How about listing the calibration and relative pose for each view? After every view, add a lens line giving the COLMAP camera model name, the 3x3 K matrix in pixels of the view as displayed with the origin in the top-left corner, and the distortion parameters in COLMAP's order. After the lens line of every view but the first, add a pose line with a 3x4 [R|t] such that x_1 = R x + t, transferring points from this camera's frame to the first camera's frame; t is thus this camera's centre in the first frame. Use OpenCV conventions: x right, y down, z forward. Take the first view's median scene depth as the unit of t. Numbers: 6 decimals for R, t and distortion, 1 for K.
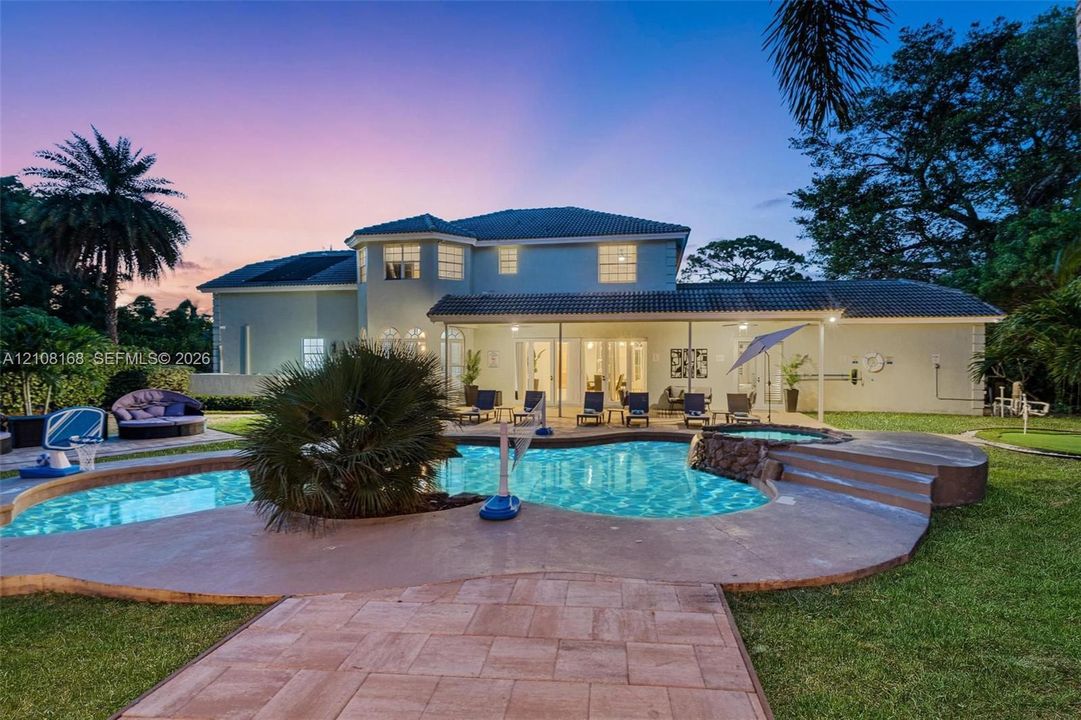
lens RADIAL K [[499.0, 0, 545.8], [0, 499.0, 361.8], [0, 0, 1]] dist [0.000367, 0.000056]
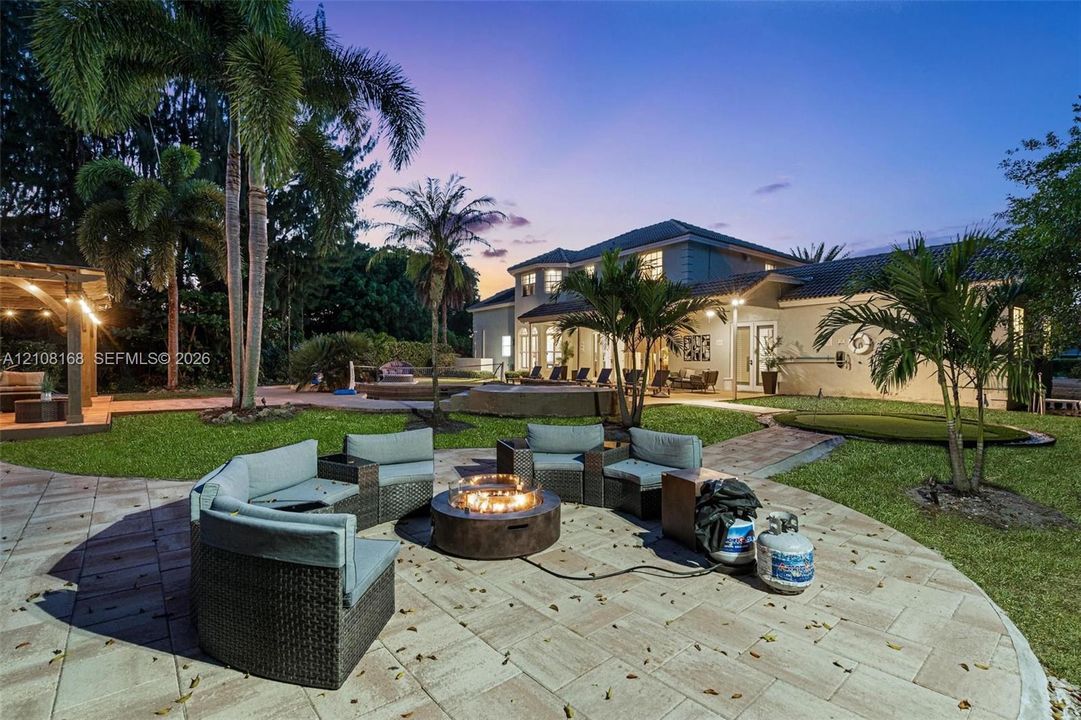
lens RADIAL K [[499.0, 0, 544.9], [0, 499.0, 360.2], [0, 0, 1]] dist [0.000367, 0.000056]
pose [[0.699078, 0.006825, -0.715013, 0.856394], [-0.005346, 0.999976, 0.004318, 0.028101], [0.715025, 0.000804, 0.699098, -0.051347]]
